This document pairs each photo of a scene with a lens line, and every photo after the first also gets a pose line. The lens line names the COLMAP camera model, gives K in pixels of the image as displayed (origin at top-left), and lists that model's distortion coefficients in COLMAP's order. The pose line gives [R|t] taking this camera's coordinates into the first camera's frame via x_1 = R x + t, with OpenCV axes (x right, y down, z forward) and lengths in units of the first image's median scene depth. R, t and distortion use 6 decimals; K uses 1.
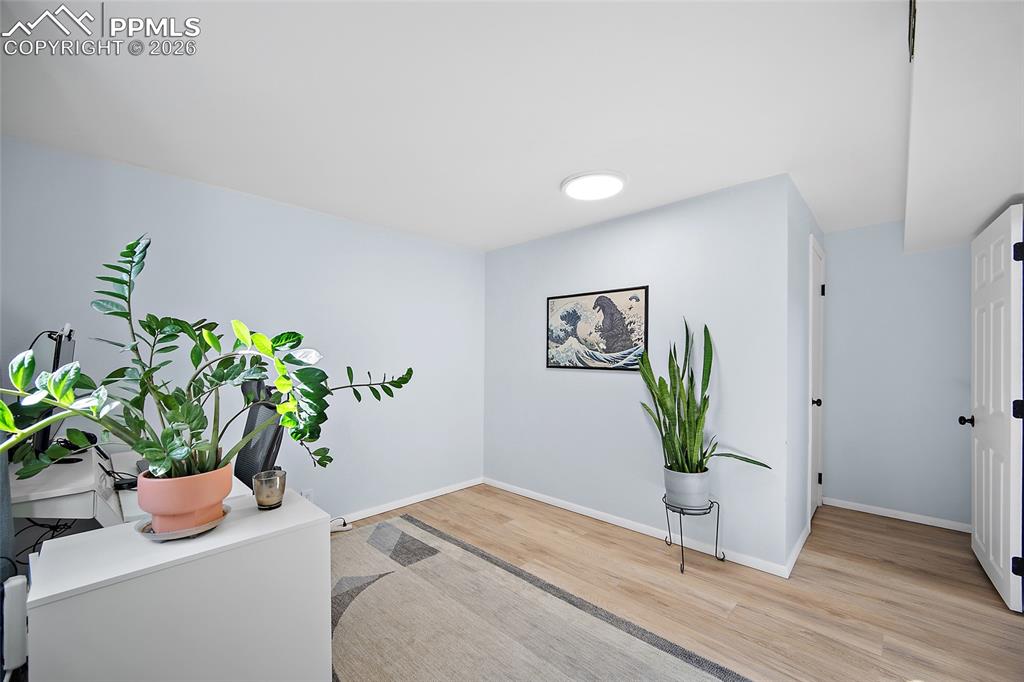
lens RADIAL K [[402.8, 0, 509.0], [0, 402.8, 351.1], [0, 0, 1]] dist [-0.002451, -0.001095]
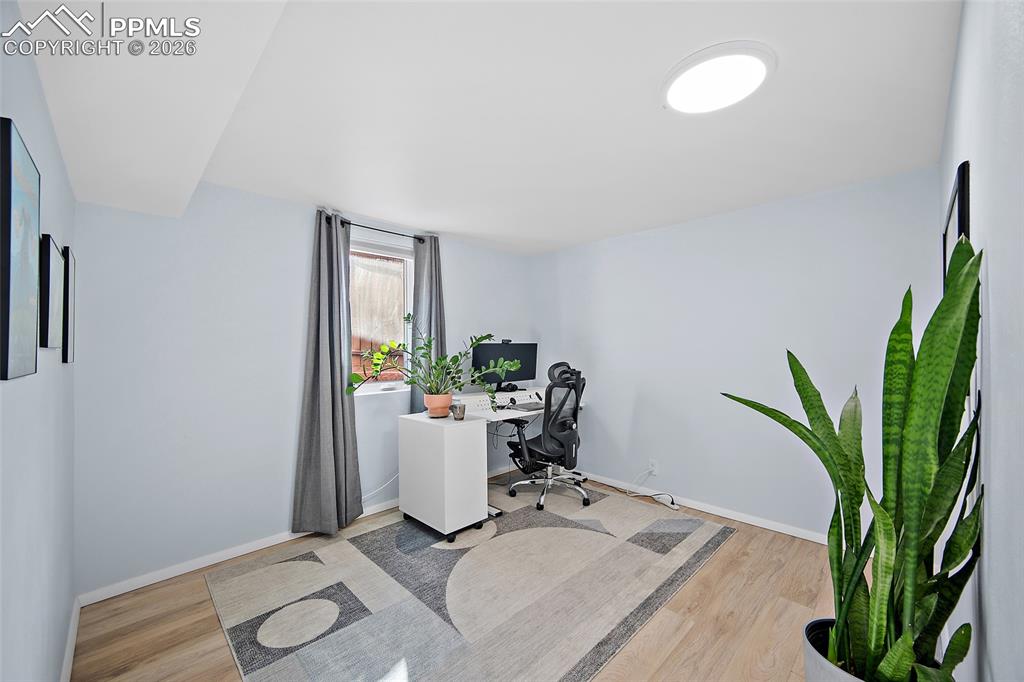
lens RADIAL K [[402.8, 0, 508.9], [0, 402.8, 347.3], [0, 0, 1]] dist [-0.002451, -0.001095]
pose [[-0.021773, -0.008719, -0.999725, 0.782439], [0.012097, 0.999886, -0.008984, 0.013922], [0.999690, -0.012289, -0.021665, 0.655522]]
